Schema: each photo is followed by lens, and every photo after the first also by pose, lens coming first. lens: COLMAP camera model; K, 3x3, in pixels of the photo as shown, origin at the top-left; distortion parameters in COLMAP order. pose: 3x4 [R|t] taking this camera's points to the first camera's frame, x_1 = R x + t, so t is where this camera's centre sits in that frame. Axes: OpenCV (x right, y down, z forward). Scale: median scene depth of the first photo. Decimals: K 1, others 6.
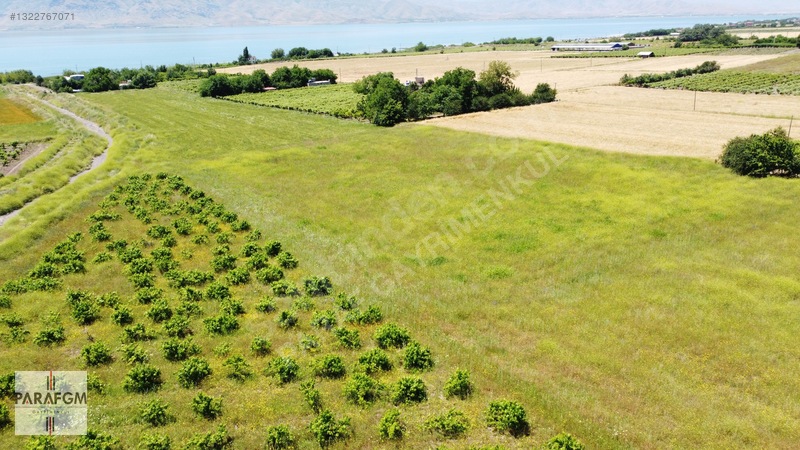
lens RADIAL K [[602.4, 0, 398.4], [0, 602.4, 224.5], [0, 0, 1]] dist [0.008655, -0.012288]
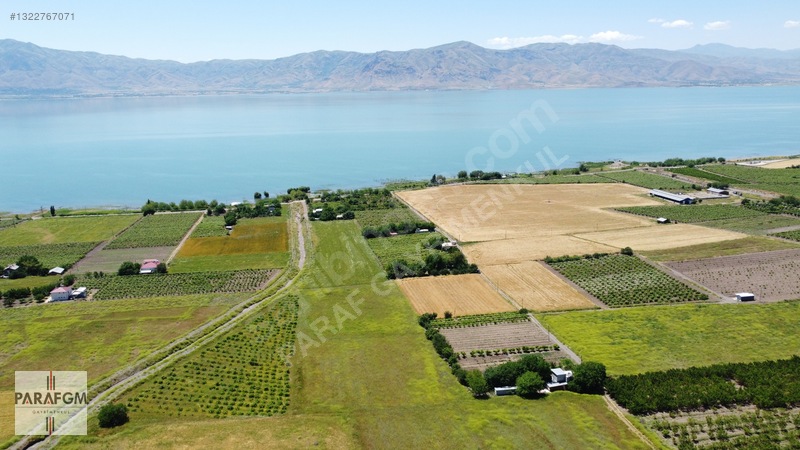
lens RADIAL K [[602.4, 0, 398.4], [0, 602.4, 224.5], [0, 0, 1]] dist [0.008655, -0.012288]
pose [[0.902246, 0.102156, -0.418946, 0.624456], [-0.137126, 0.989073, -0.054140, -0.149772], [0.408838, 0.106296, 0.906395, -0.792483]]
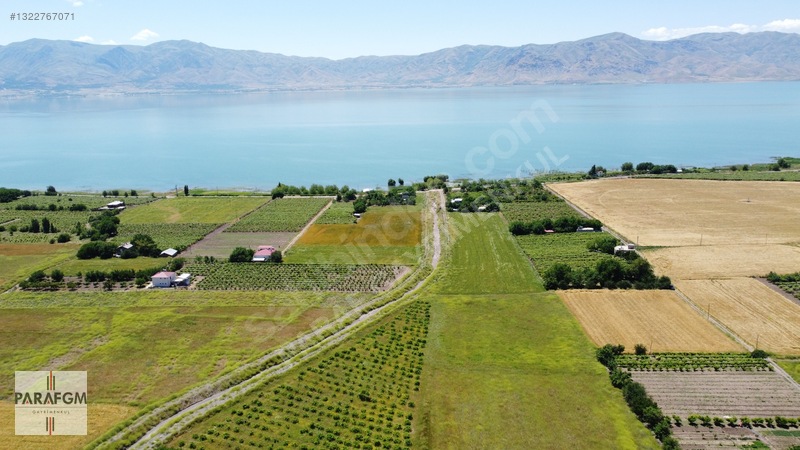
lens RADIAL K [[602.4, 0, 398.4], [0, 602.4, 224.5], [0, 0, 1]] dist [0.008655, -0.012288]
pose [[0.781204, 0.146061, -0.606948, 0.448874], [-0.192140, 0.981304, -0.011155, -0.146677], [0.593972, 0.125334, 0.794663, -0.530609]]
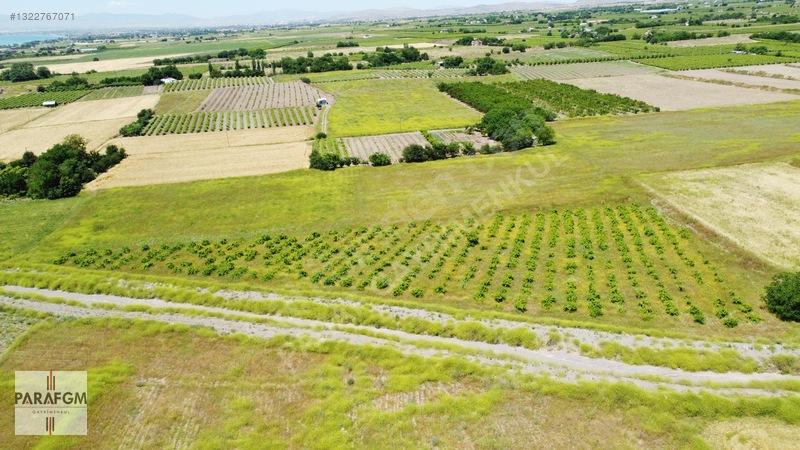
lens RADIAL K [[602.4, 0, 398.4], [0, 602.4, 224.5], [0, 0, 1]] dist [0.008655, -0.012288]
pose [[0.452040, -0.276958, 0.847912, -0.467890], [0.299600, 0.942495, 0.148129, -0.047511], [-0.840178, 0.187074, 0.509022, -0.152319]]
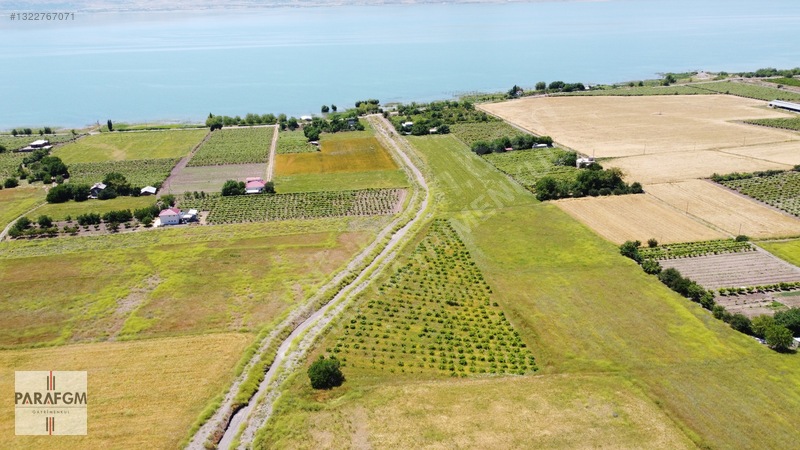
lens RADIAL K [[602.4, 0, 398.4], [0, 602.4, 224.5], [0, 0, 1]] dist [0.008655, -0.012288]
pose [[0.895890, 0.156597, -0.415763, 0.260523], [-0.136942, 0.987590, 0.076891, -0.099327], [0.422644, -0.011950, 0.906217, -0.725780]]
